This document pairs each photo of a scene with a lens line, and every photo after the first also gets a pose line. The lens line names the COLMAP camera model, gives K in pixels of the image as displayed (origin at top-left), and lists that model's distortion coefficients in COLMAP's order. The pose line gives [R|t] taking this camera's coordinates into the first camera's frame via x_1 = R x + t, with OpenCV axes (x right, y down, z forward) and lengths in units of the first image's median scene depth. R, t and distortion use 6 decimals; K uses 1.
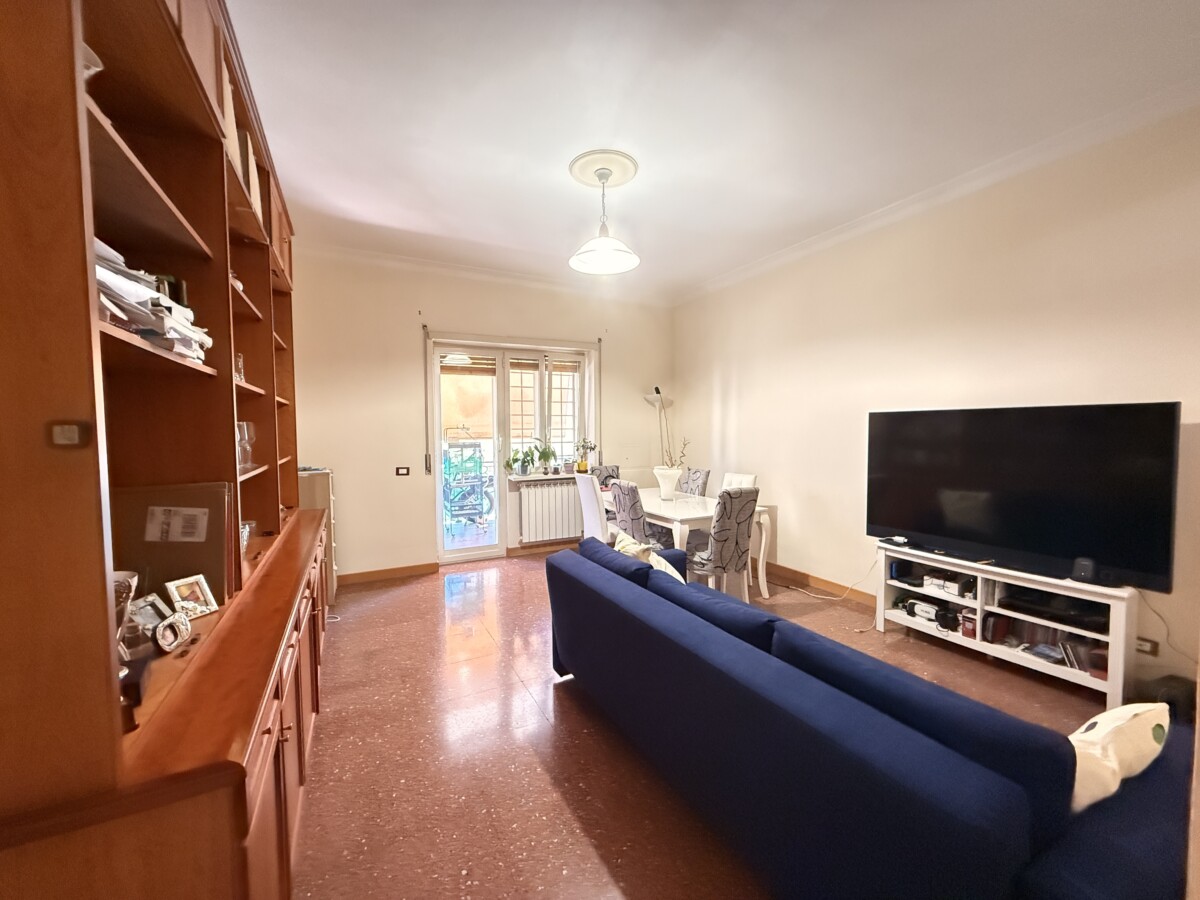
lens RADIAL K [[474.5, 0, 600.0], [0, 474.5, 450.0], [0, 0, 1]] dist [0.000865, 0.000445]
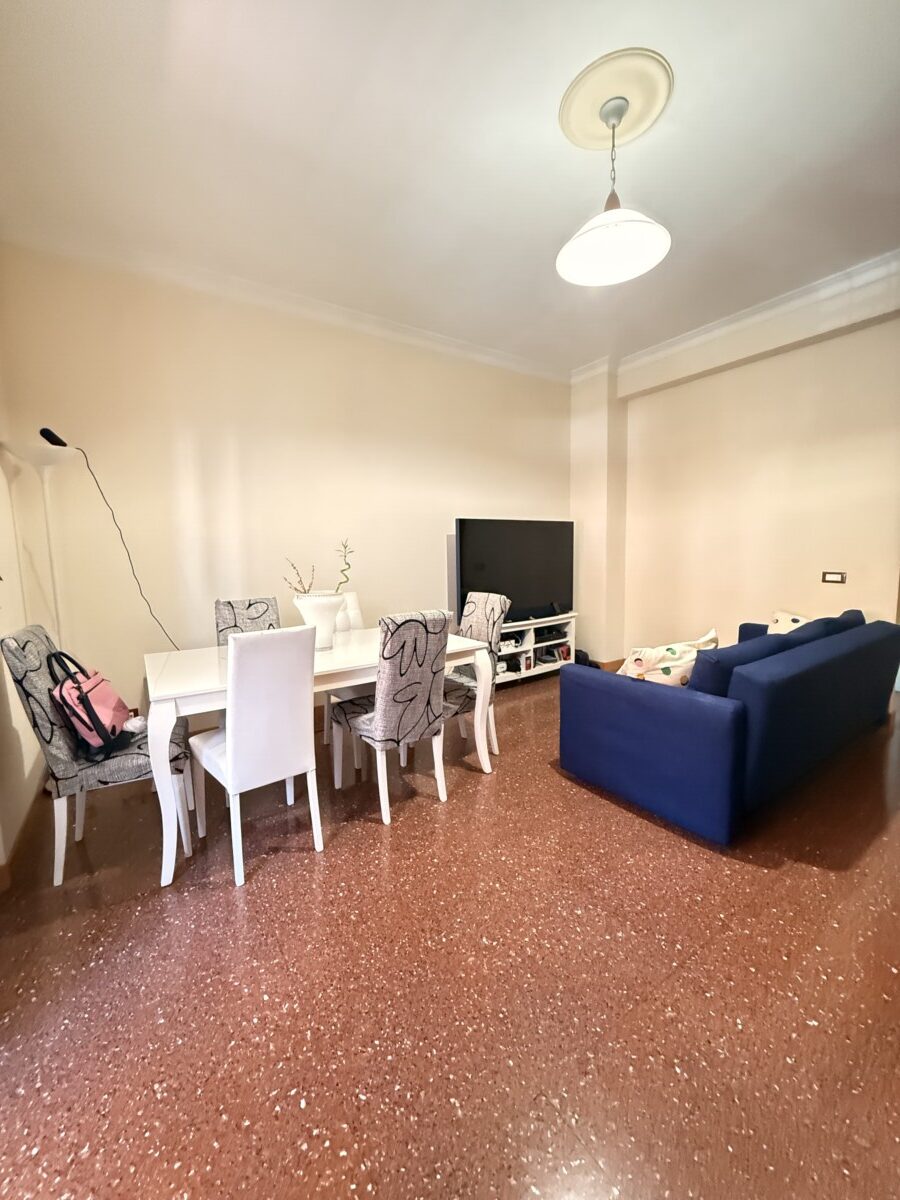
lens RADIAL K [[474.5, 0, 452.1], [0, 474.5, 596.7], [0, 0, 1]] dist [0.000865, 0.000445]
pose [[-0.116936, -0.093377, 0.988740, -0.576719], [0.062647, 0.992894, 0.101178, -0.009229], [-0.991162, 0.073773, -0.110255, 1.165935]]
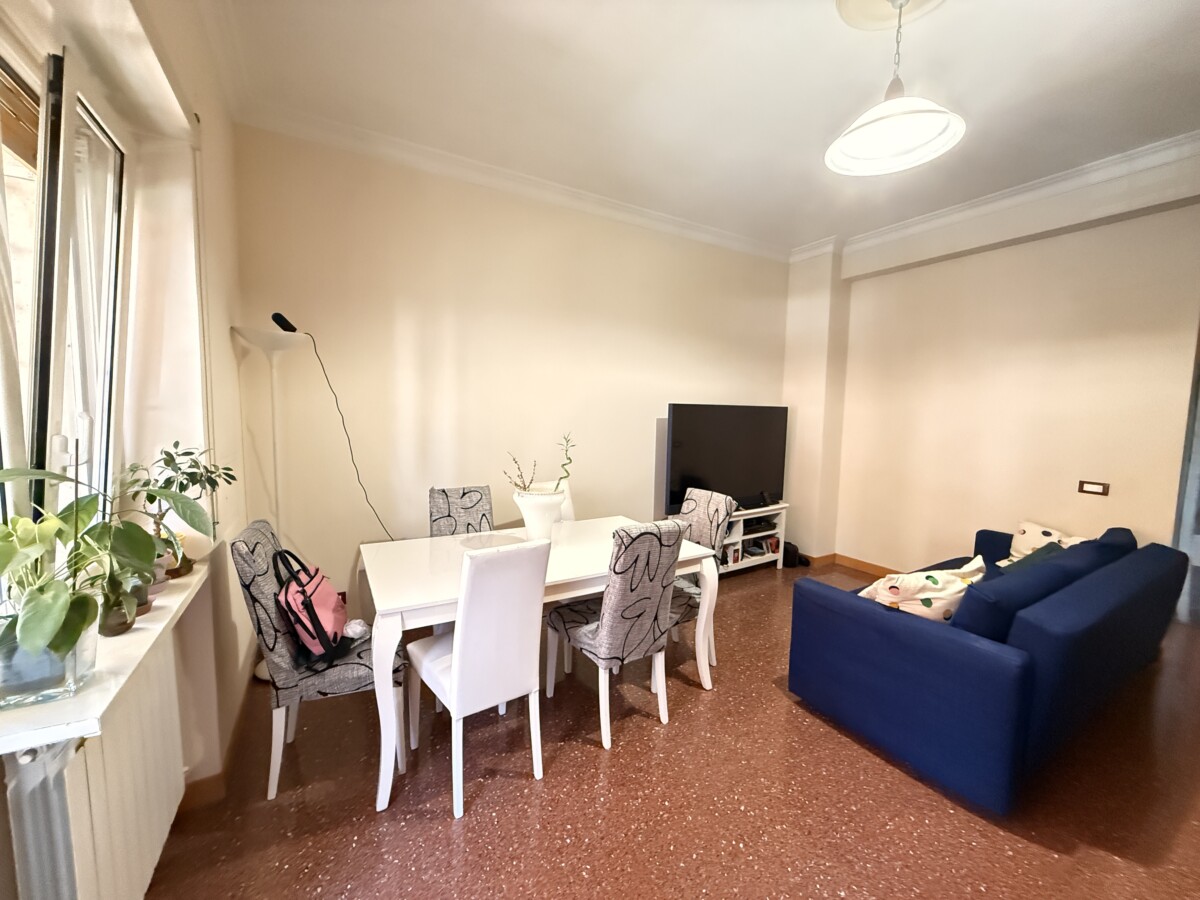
lens RADIAL K [[474.5, 0, 600.0], [0, 474.5, 450.0], [0, 0, 1]] dist [0.000865, 0.000445]
pose [[-0.051022, -0.081485, 0.995368, -0.520925], [0.024590, 0.996261, 0.082819, -0.068307], [-0.998395, 0.028702, -0.048827, 1.233836]]
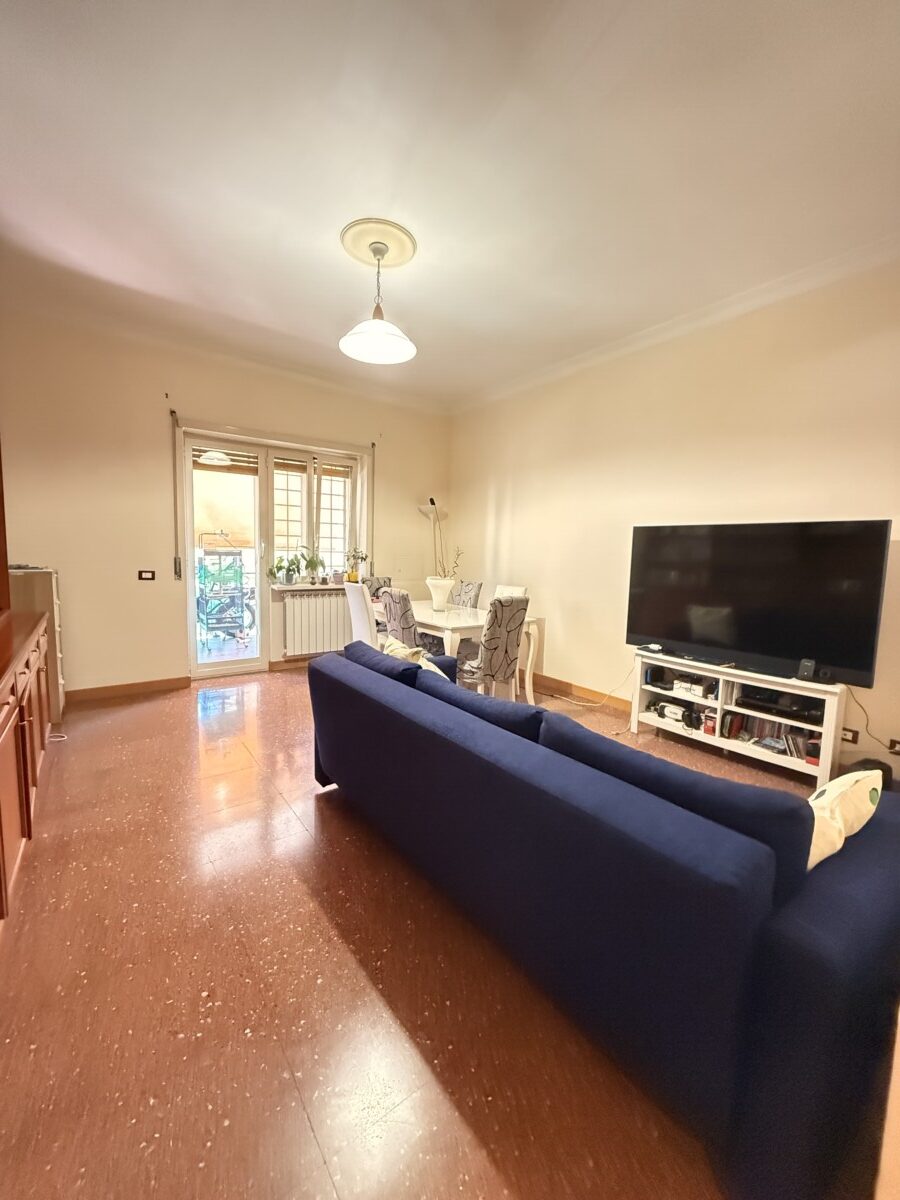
lens RADIAL K [[474.5, 0, 452.1], [0, 474.5, 596.7], [0, 0, 1]] dist [0.000865, 0.000445]
pose [[0.986352, 0.018501, 0.163608, 0.007996], [-0.026899, 0.998423, 0.049267, 0.034442], [-0.162439, -0.052996, 0.985294, 0.032281]]
